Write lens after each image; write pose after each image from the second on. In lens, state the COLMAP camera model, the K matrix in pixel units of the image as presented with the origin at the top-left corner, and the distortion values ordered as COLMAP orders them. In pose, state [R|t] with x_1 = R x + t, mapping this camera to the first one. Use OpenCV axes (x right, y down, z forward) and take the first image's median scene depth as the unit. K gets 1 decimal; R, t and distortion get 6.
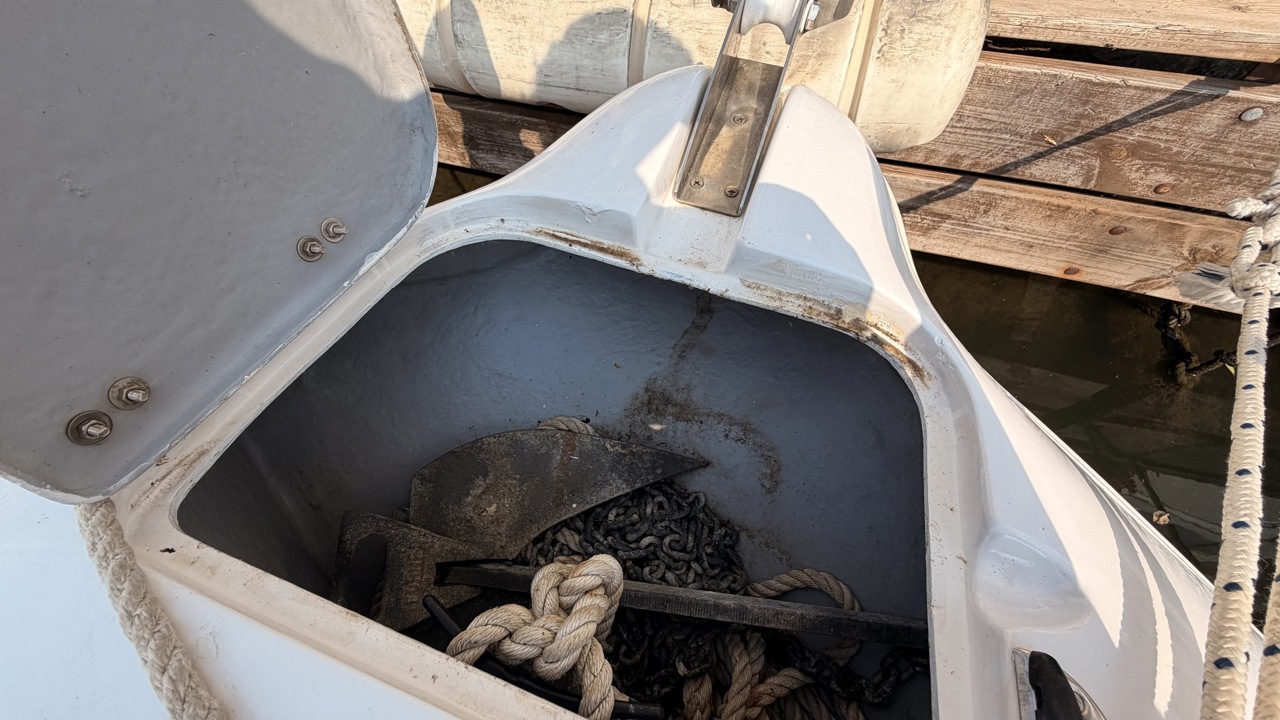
lens RADIAL K [[511.6, 0, 634.0], [0, 511.6, 362.5], [0, 0, 1]] dist [0.000897, 0.000293]
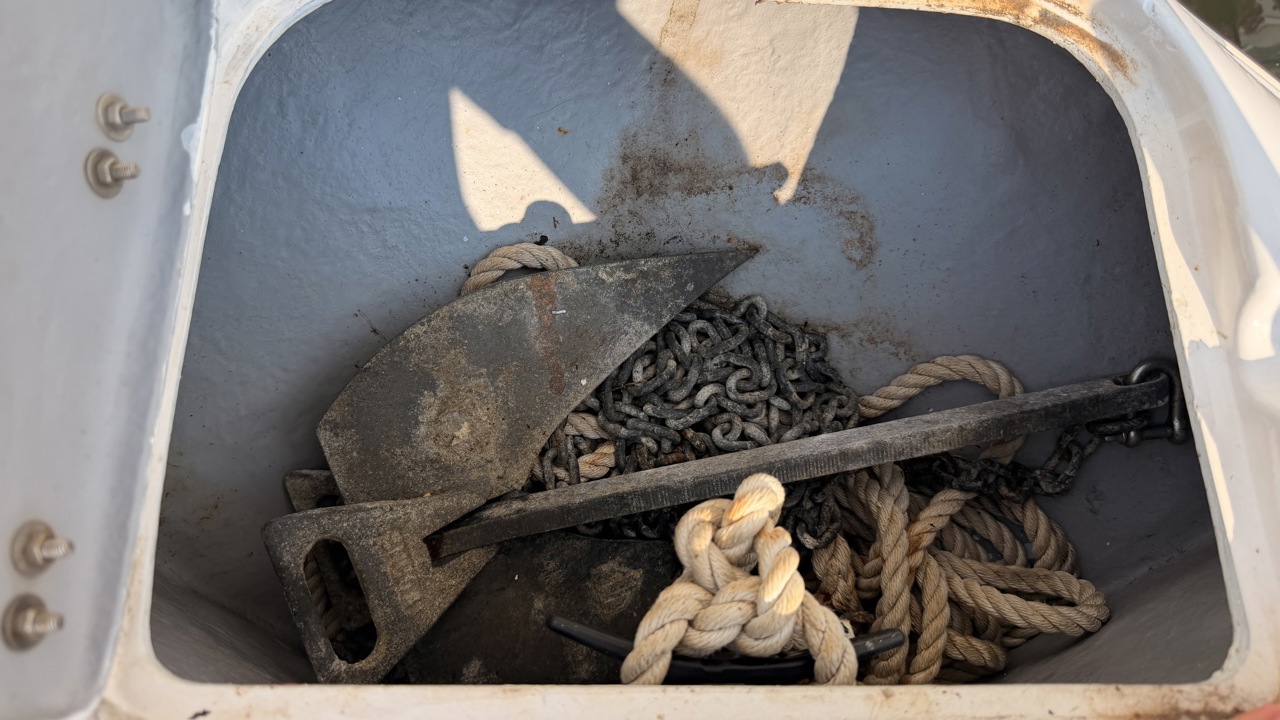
lens RADIAL K [[911.0, 0, 640.0], [0, 911.0, 360.0], [0, 0, 1]] dist [0.098237, -0.159551]
pose [[0.940796, -0.318450, 0.116157, -0.175796], [0.249003, 0.881758, 0.400625, -0.179442], [-0.230002, -0.347983, 0.908849, -0.027407]]
